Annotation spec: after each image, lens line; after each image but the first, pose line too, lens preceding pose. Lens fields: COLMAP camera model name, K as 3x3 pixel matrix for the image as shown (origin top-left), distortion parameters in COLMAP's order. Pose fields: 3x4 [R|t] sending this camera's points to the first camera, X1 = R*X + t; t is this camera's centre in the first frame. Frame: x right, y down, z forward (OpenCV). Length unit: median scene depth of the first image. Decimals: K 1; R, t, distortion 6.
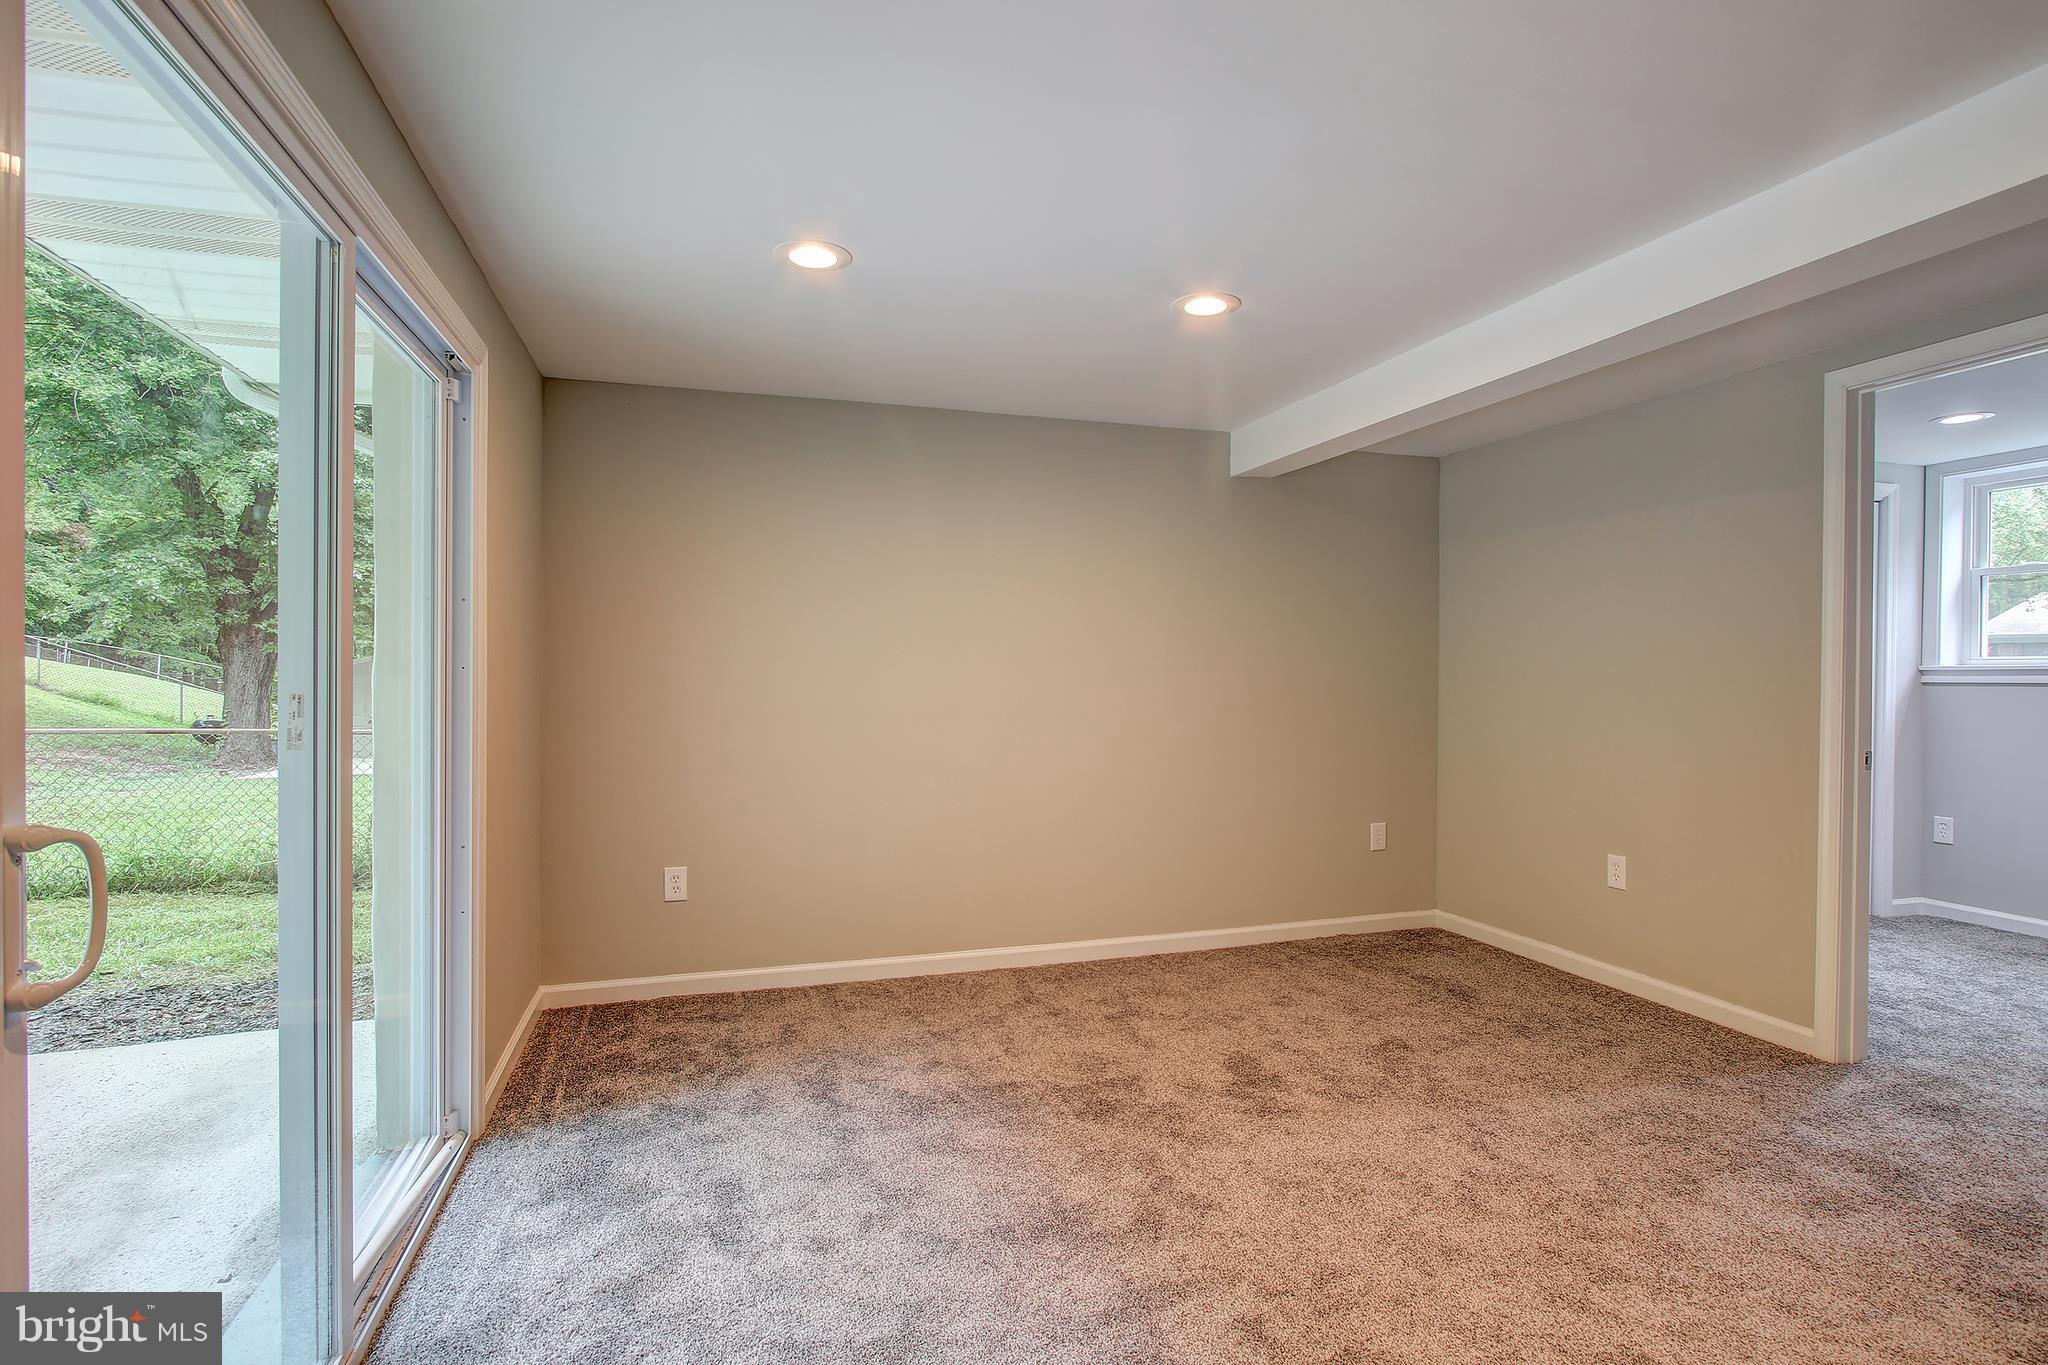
lens RADIAL K [[997.7, 0, 1019.7], [0, 997.7, 679.3], [0, 0, 1]] dist [-0.019947, 0.000955]
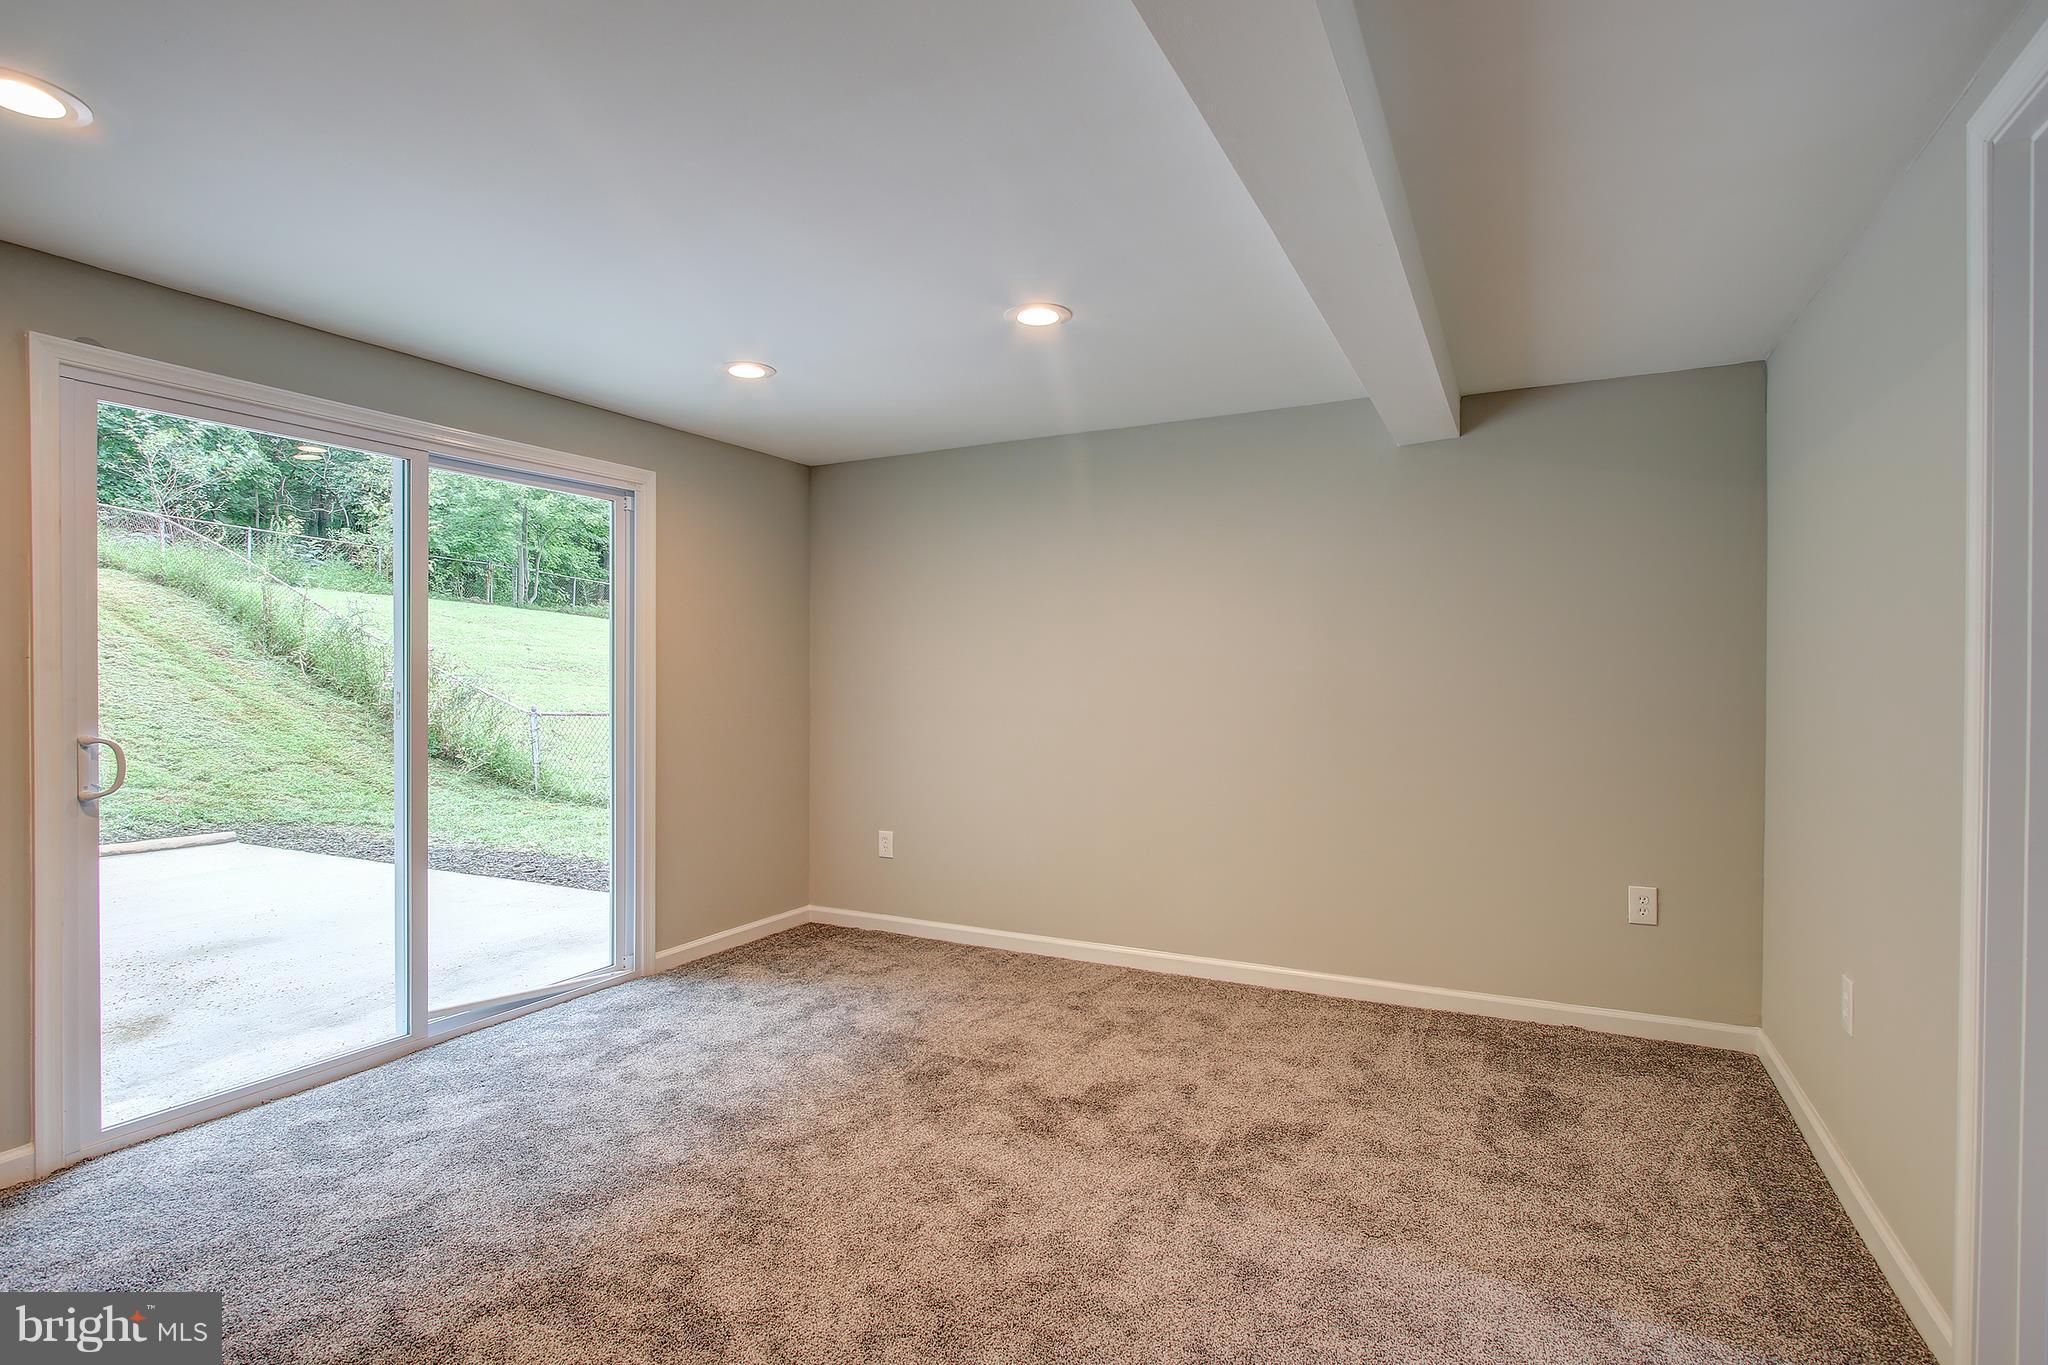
lens RADIAL K [[997.7, 0, 1019.7], [0, 997.7, 679.3], [0, 0, 1]] dist [-0.019947, 0.000955]
pose [[0.704520, -0.001049, -0.709683, 0.783232], [-0.002895, 0.999986, -0.004352, -0.001697], [0.709678, 0.005120, 0.704507, 0.245185]]
